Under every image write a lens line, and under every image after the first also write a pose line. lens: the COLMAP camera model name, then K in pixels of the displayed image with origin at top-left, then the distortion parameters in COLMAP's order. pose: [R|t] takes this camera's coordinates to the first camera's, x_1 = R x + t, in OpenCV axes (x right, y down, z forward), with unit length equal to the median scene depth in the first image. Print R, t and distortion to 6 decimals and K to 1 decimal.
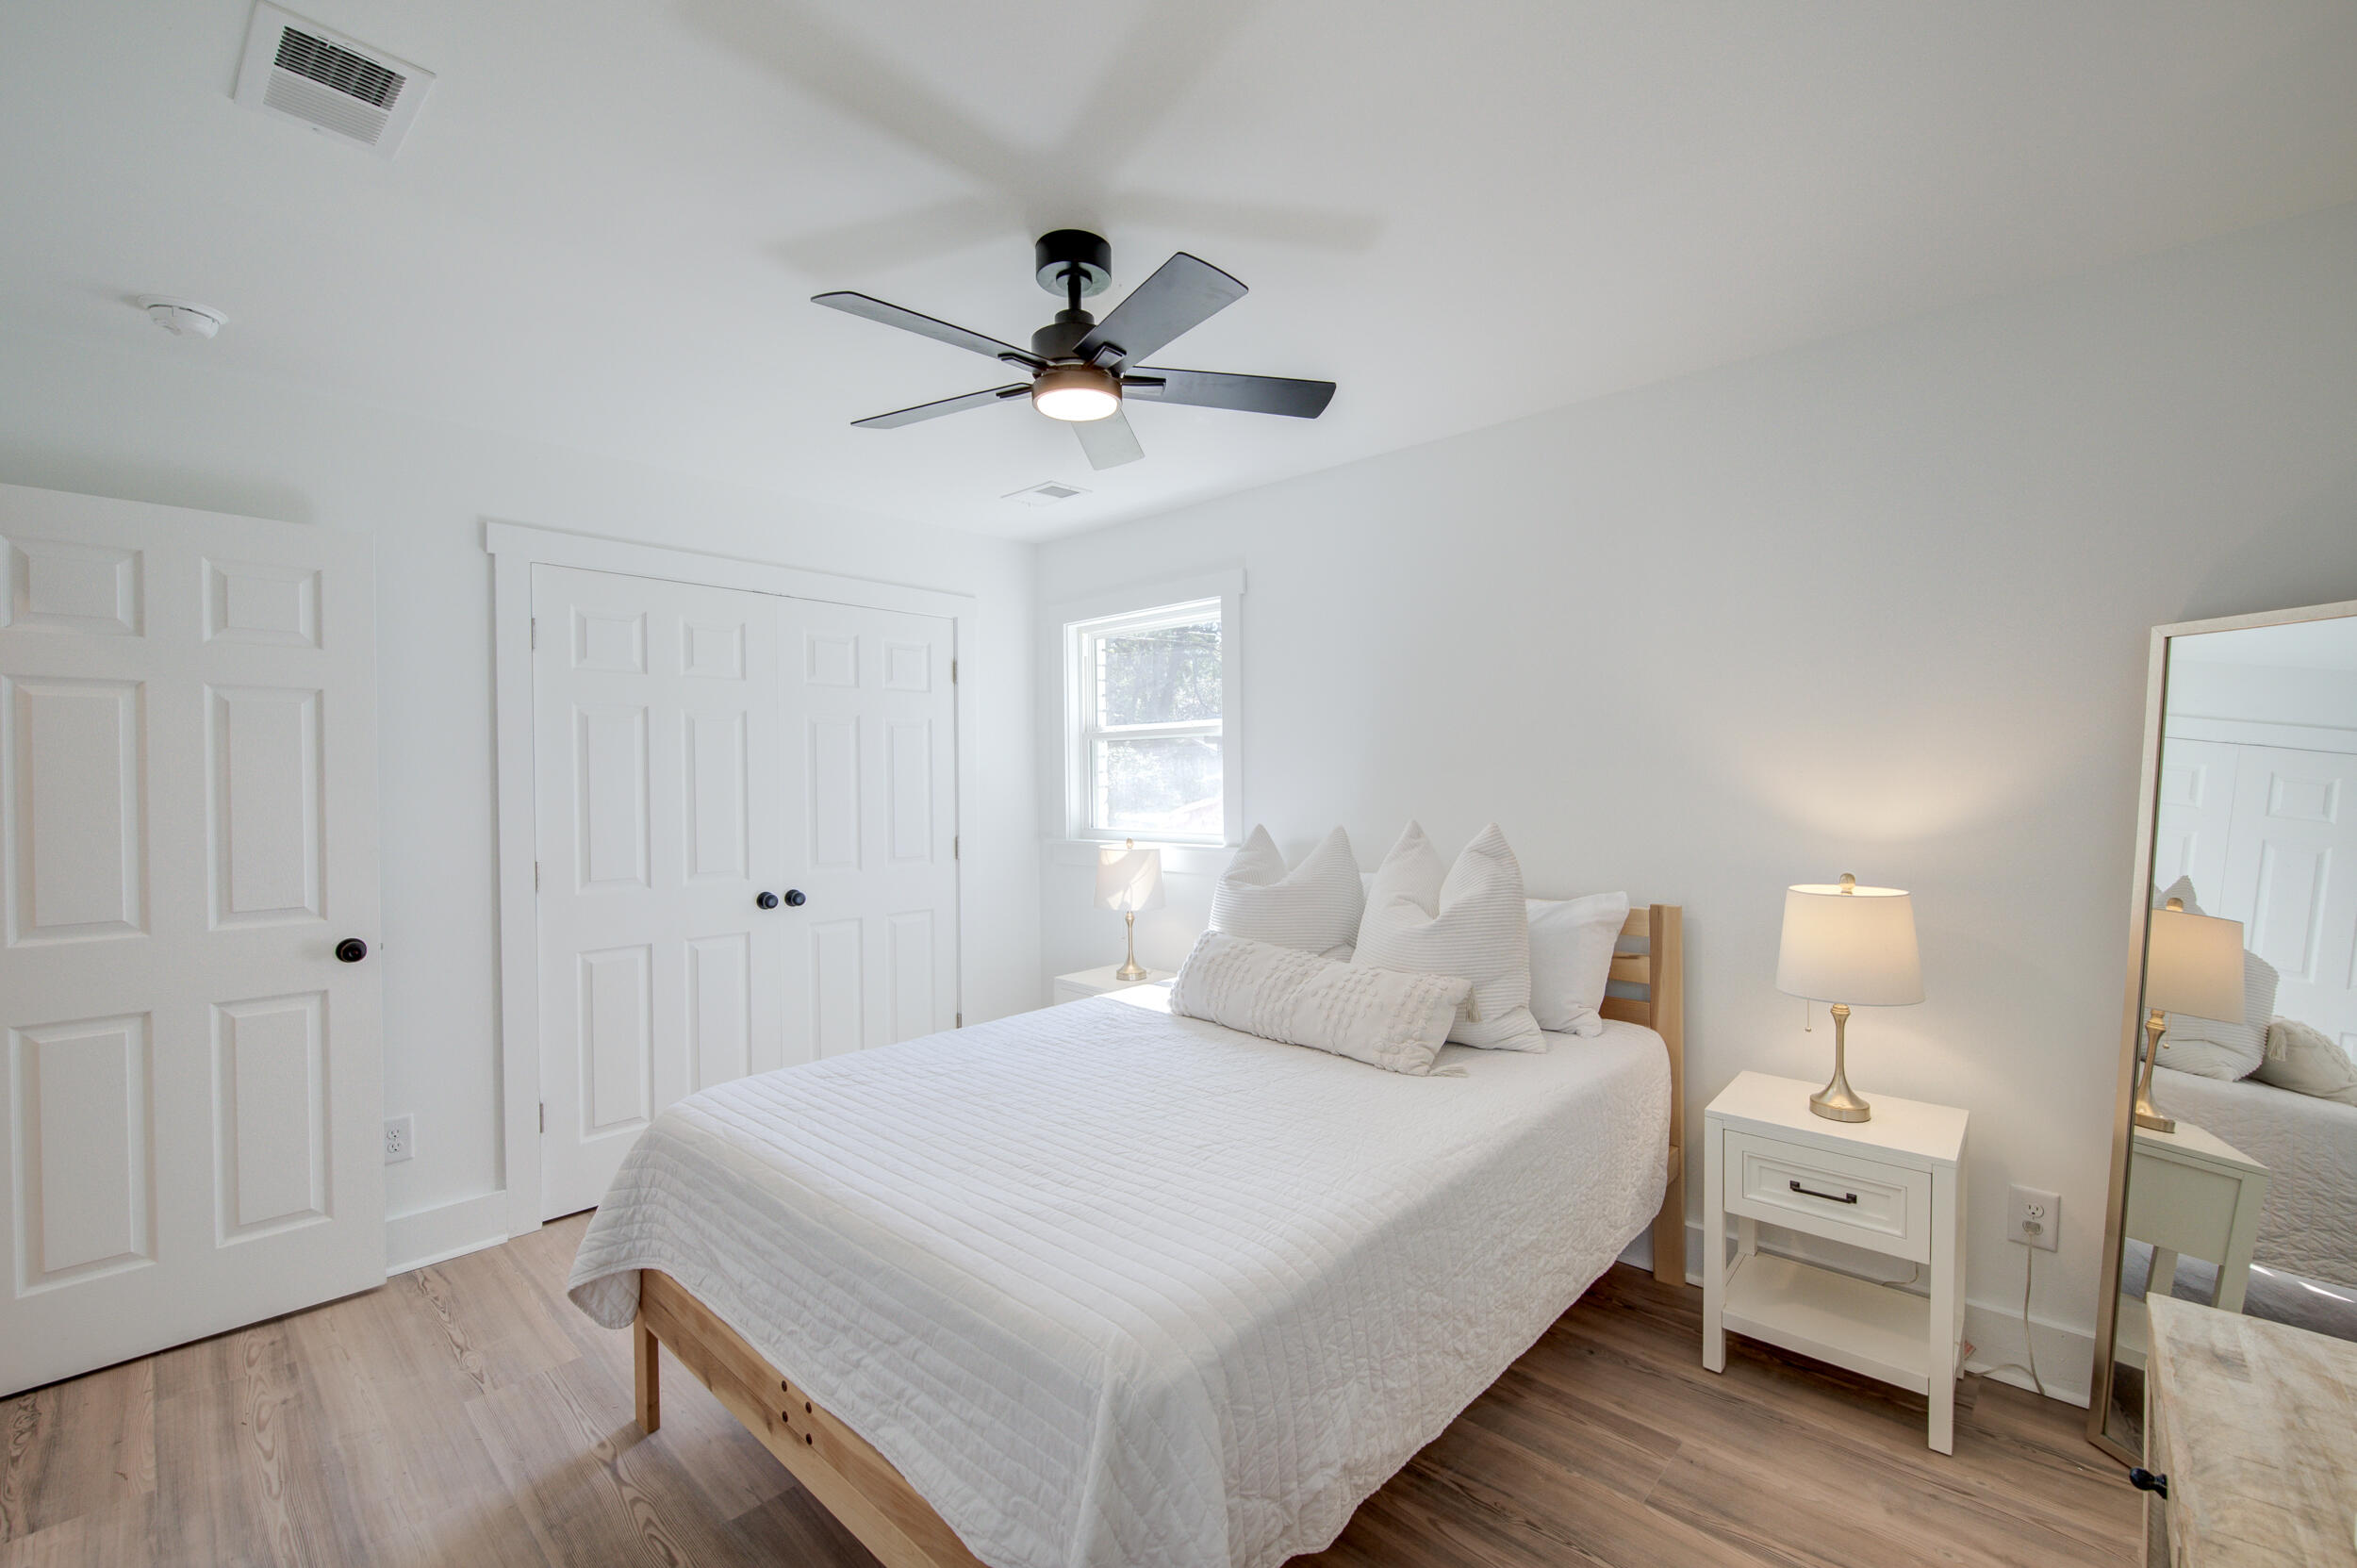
lens RADIAL K [[973.4, 0, 1178.2], [0, 973.4, 693.0], [0, 0, 1]] dist [-0.025037, -0.000150]
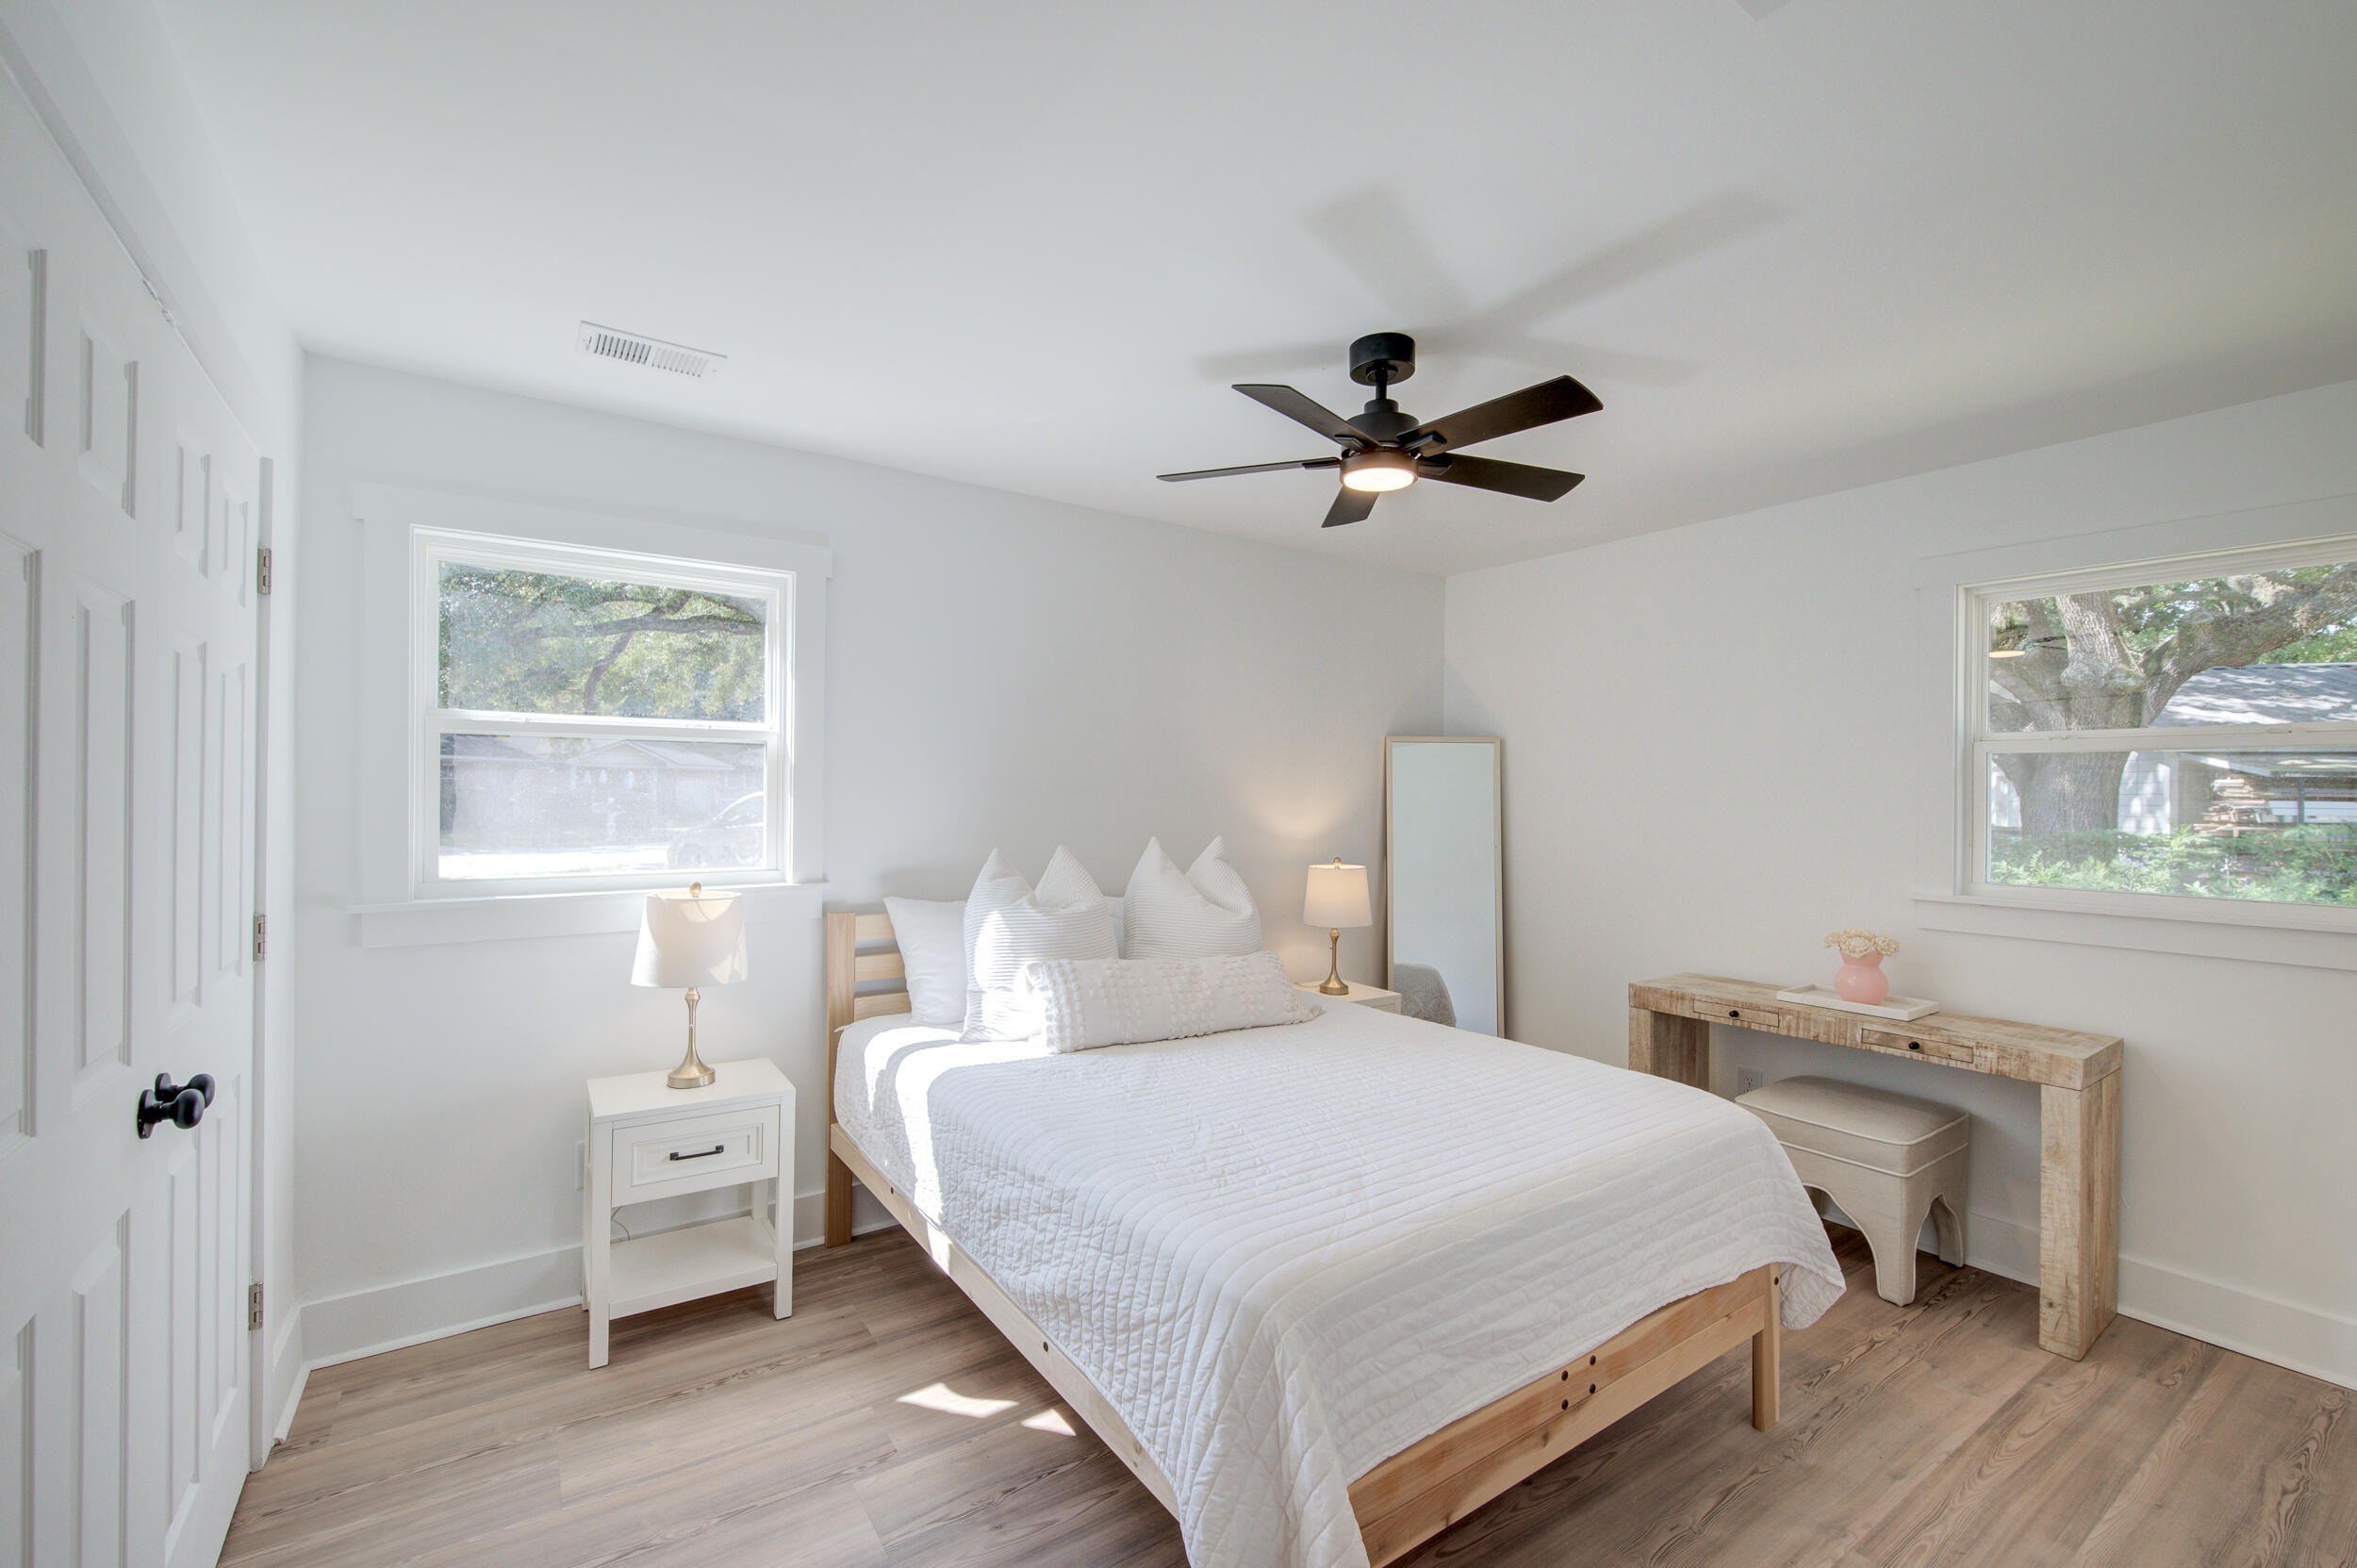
lens RADIAL K [[984.7, 0, 1178.5], [0, 984.7, 784.0], [0, 0, 1]] dist [0.002475, -0.005309]
pose [[0.227010, 0.012732, 0.973809, -0.353514], [-0.113133, 0.993490, 0.013384, 0.013530], [-0.967299, -0.113208, 0.226972, 0.257864]]
